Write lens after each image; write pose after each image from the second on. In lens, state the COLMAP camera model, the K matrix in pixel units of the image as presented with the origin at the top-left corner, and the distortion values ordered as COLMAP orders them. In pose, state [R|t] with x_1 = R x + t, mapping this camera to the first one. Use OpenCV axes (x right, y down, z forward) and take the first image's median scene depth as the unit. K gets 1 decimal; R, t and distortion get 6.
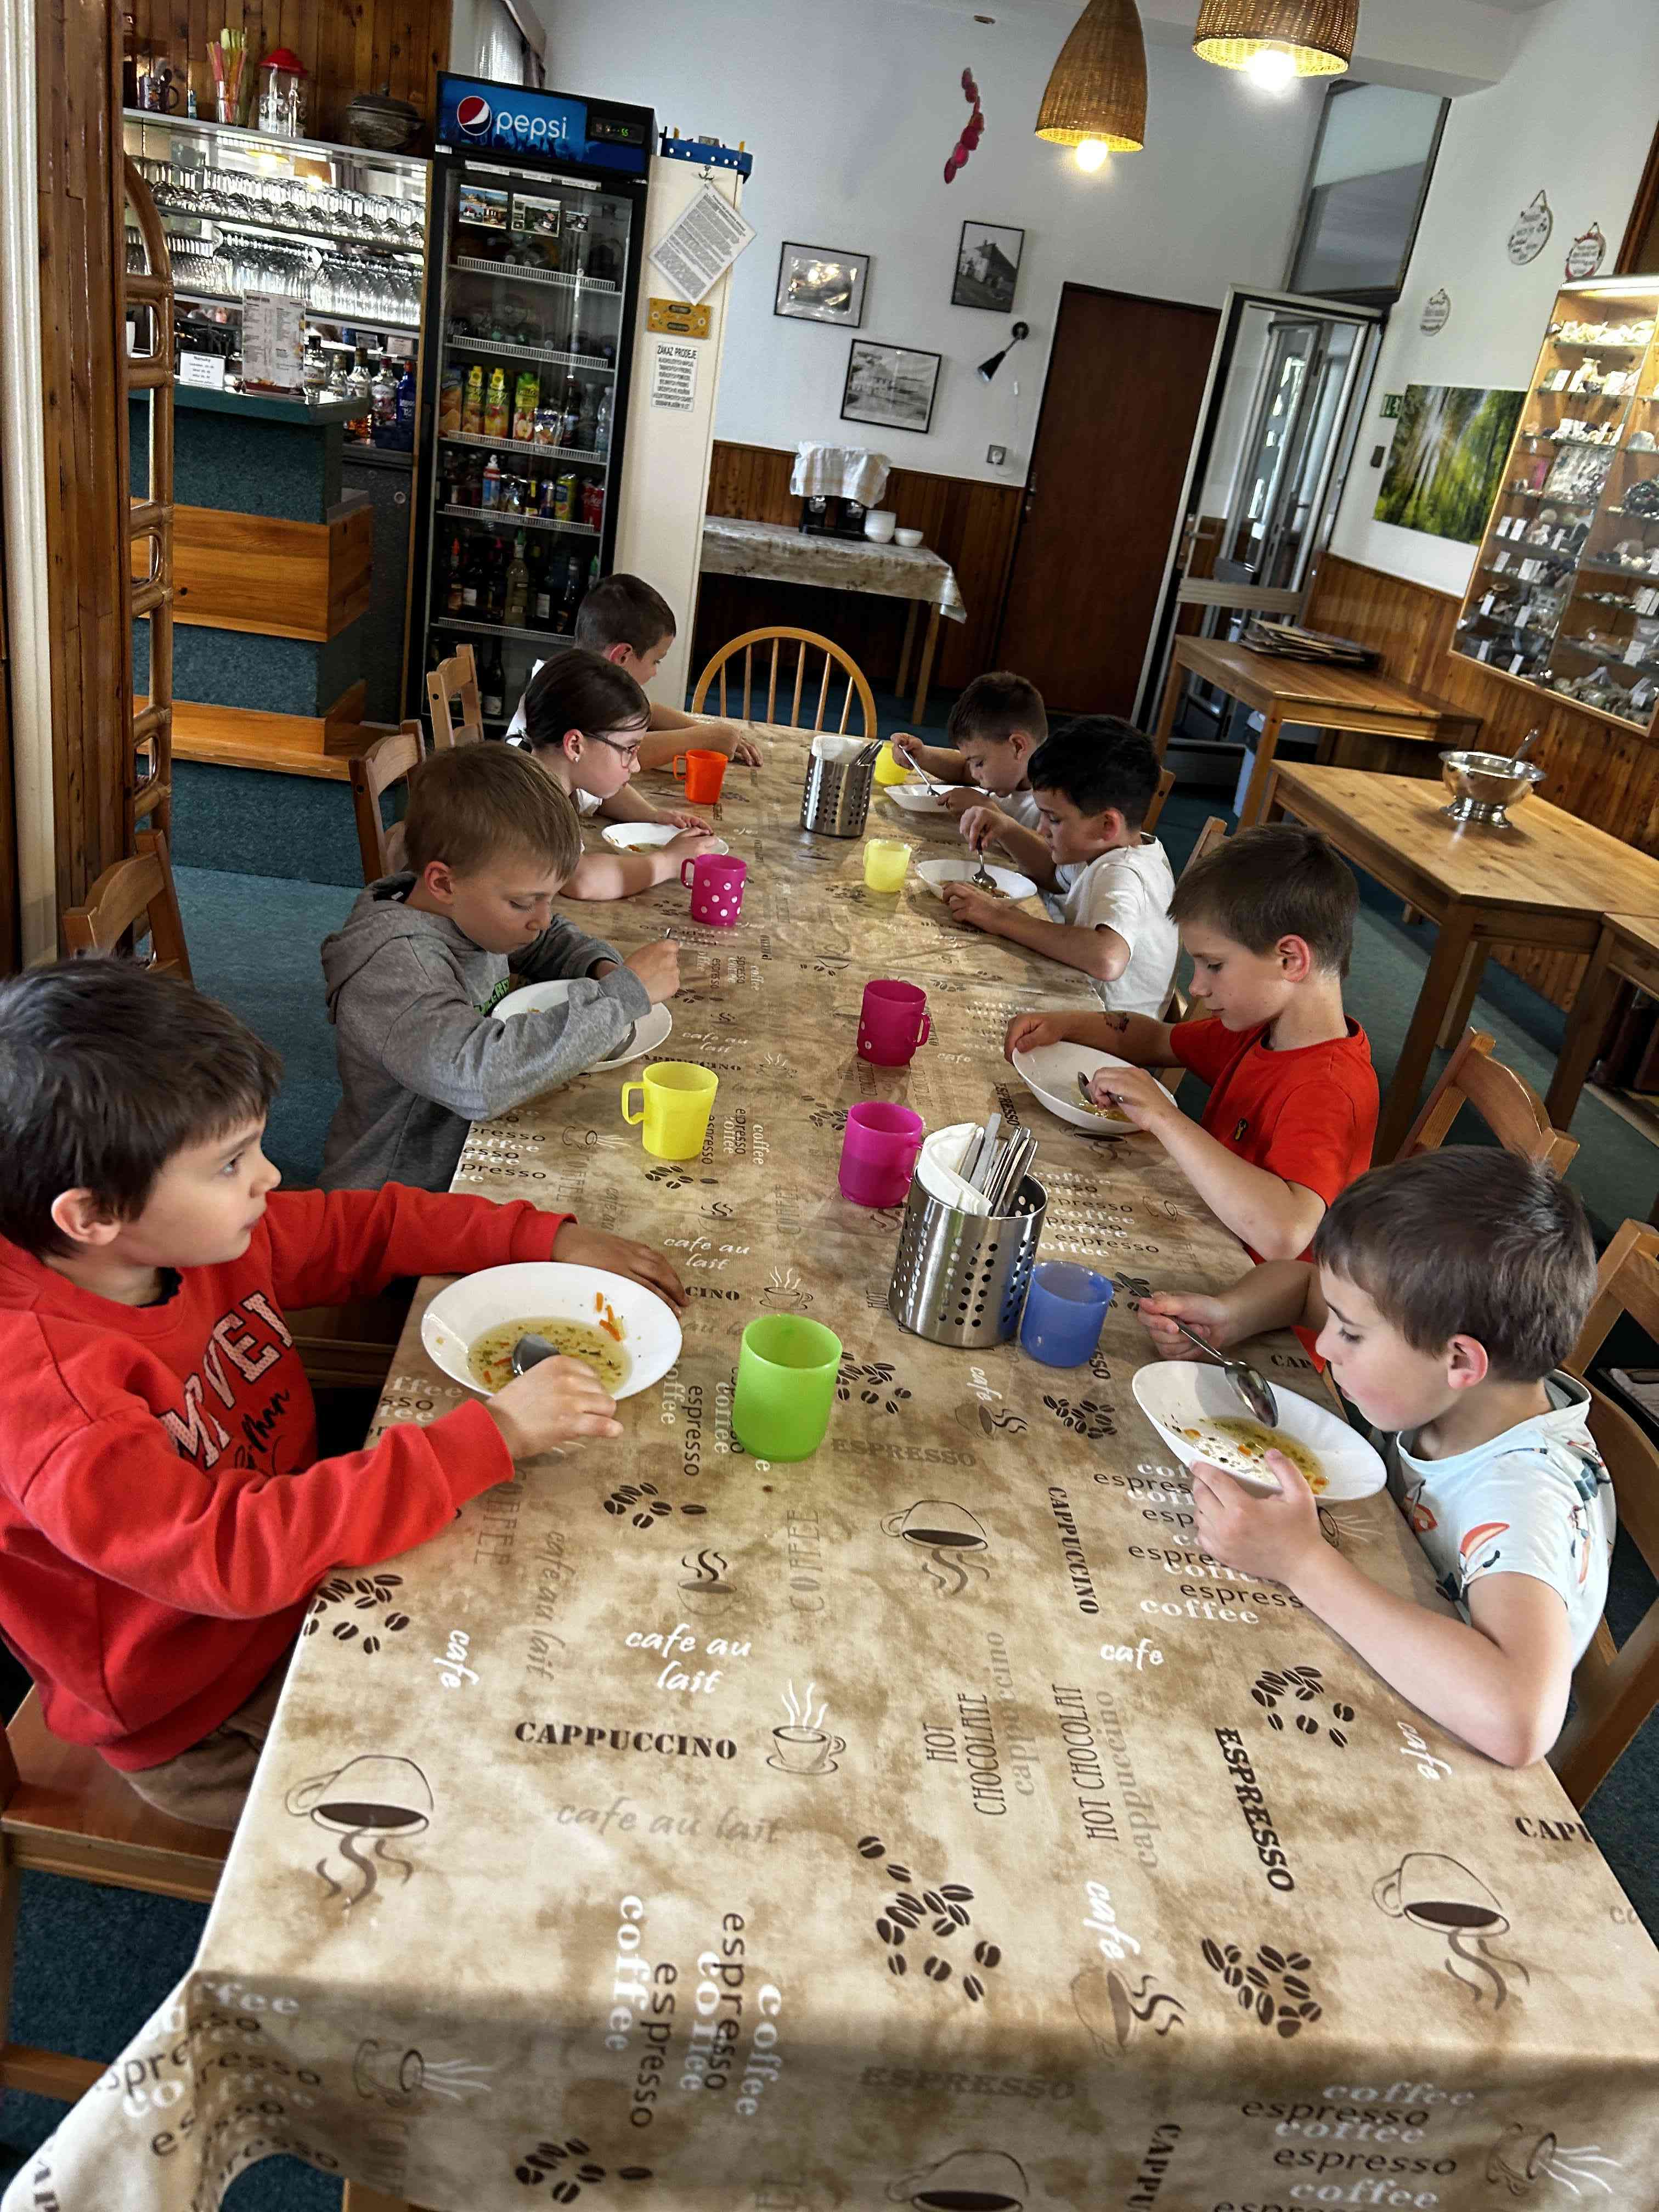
lens RADIAL K [[1637.9, 0, 820.3], [0, 1637.9, 1108.7], [0, 0, 1]] dist [0.004417, -0.001022]
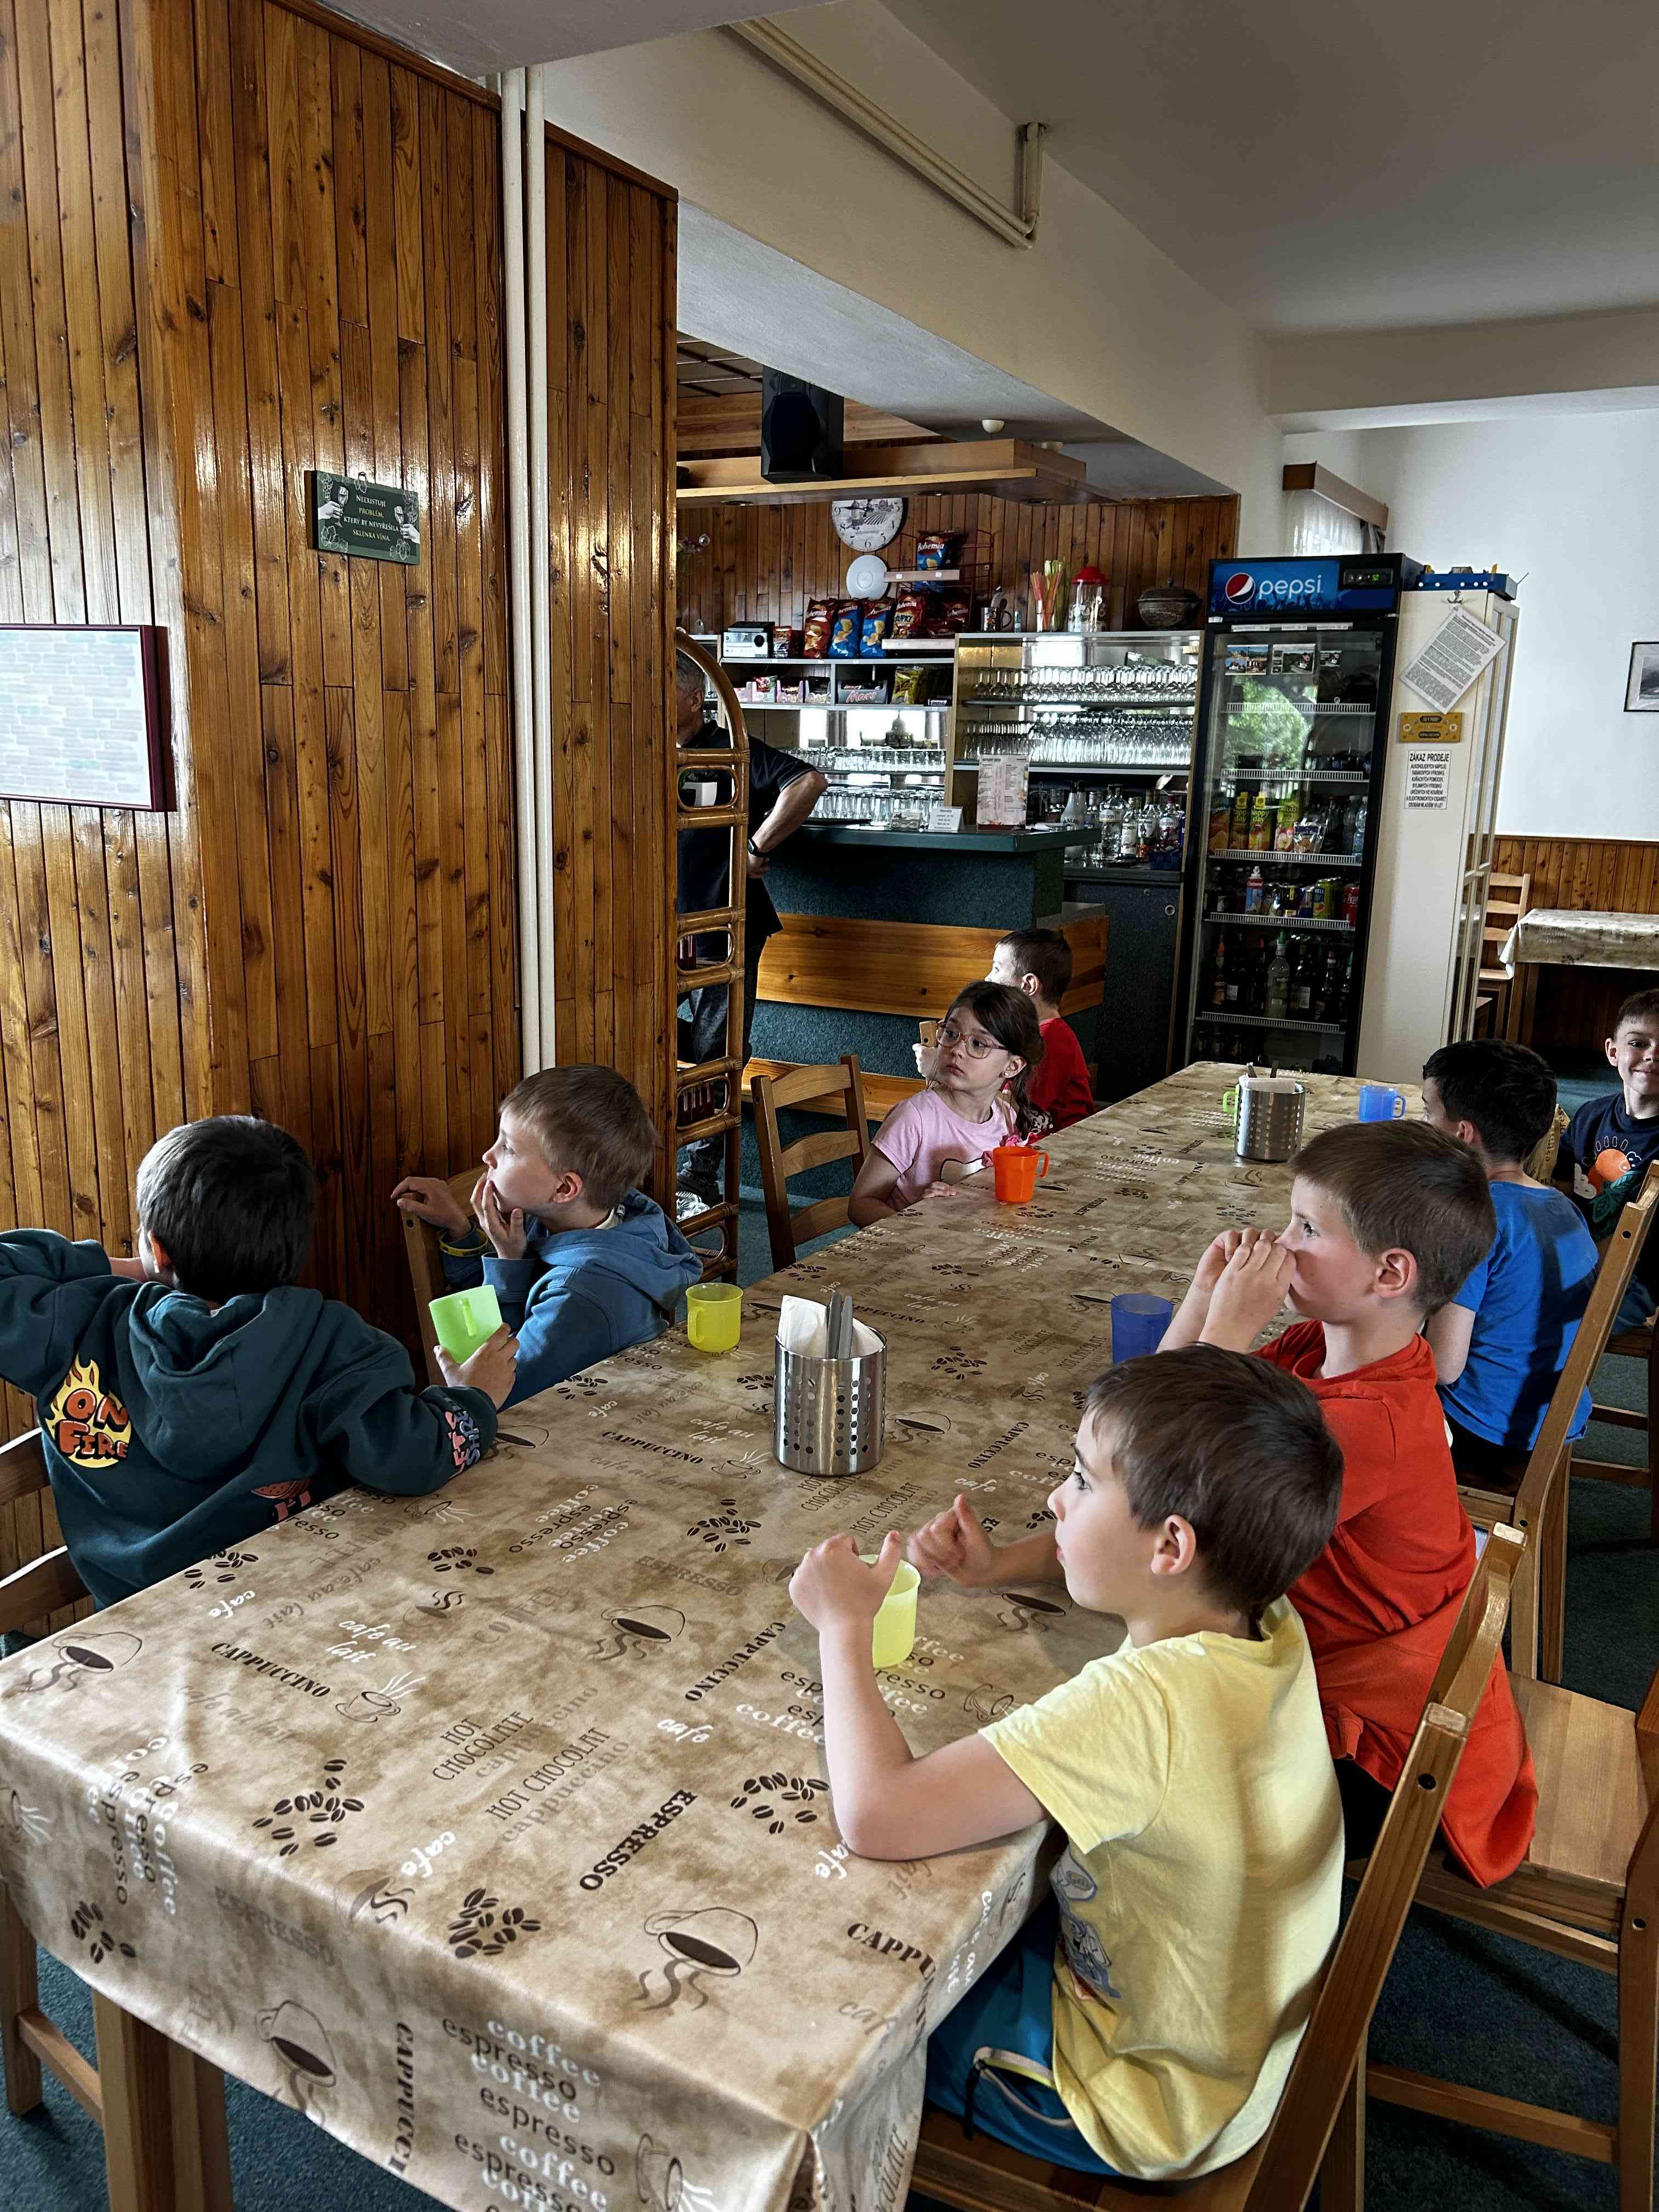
lens RADIAL K [[1657.2, 0, 840.5], [0, 1657.2, 1122.5], [0, 0, 1]] dist [0.004547, -0.003711]
pose [[0.837624, -0.004784, -0.546227, 0.197709], [-0.127833, 0.970478, -0.204528, 0.030567], [0.531079, 0.241143, 0.812284, 0.001786]]
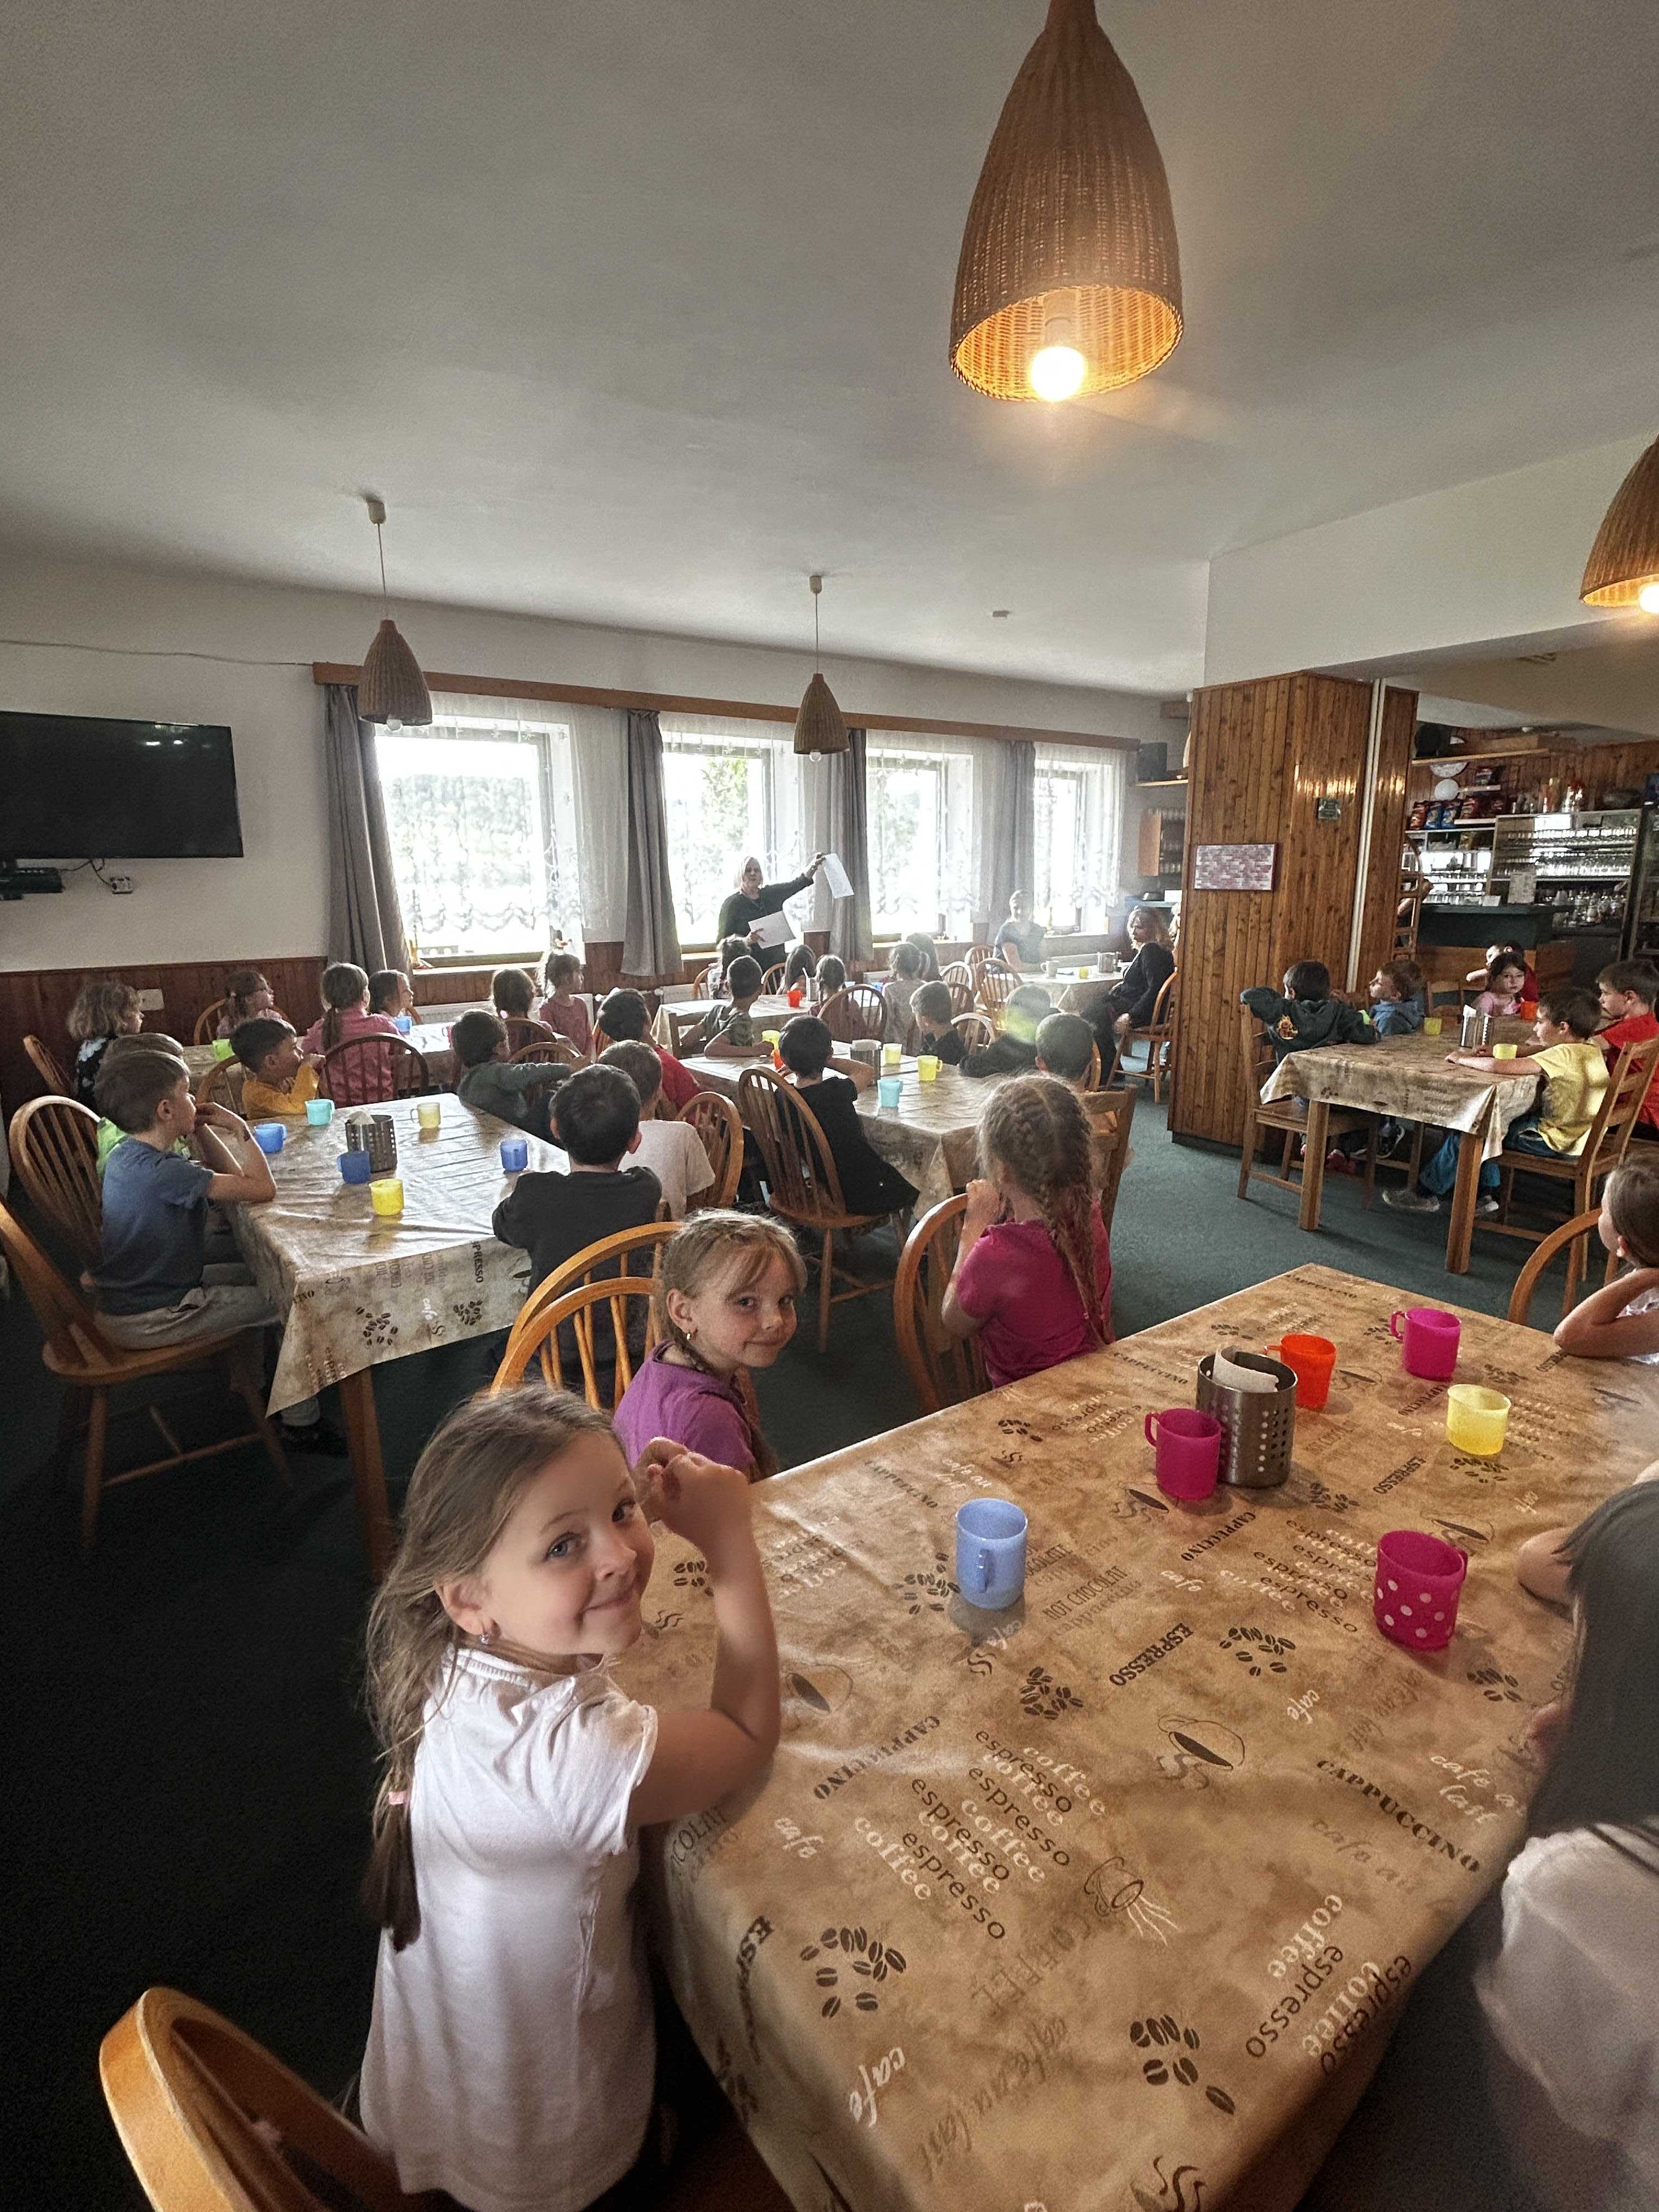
lens RADIAL K [[1037.4, 0, 827.4], [0, 1037.4, 1090.6], [0, 0, 1]] dist [-0.016405, -0.000023]
pose [[0.499968, 0.023425, -0.865727, 0.486122], [-0.275002, 0.952193, -0.133052, 0.334906], [0.821222, 0.304599, 0.482508, -0.563366]]
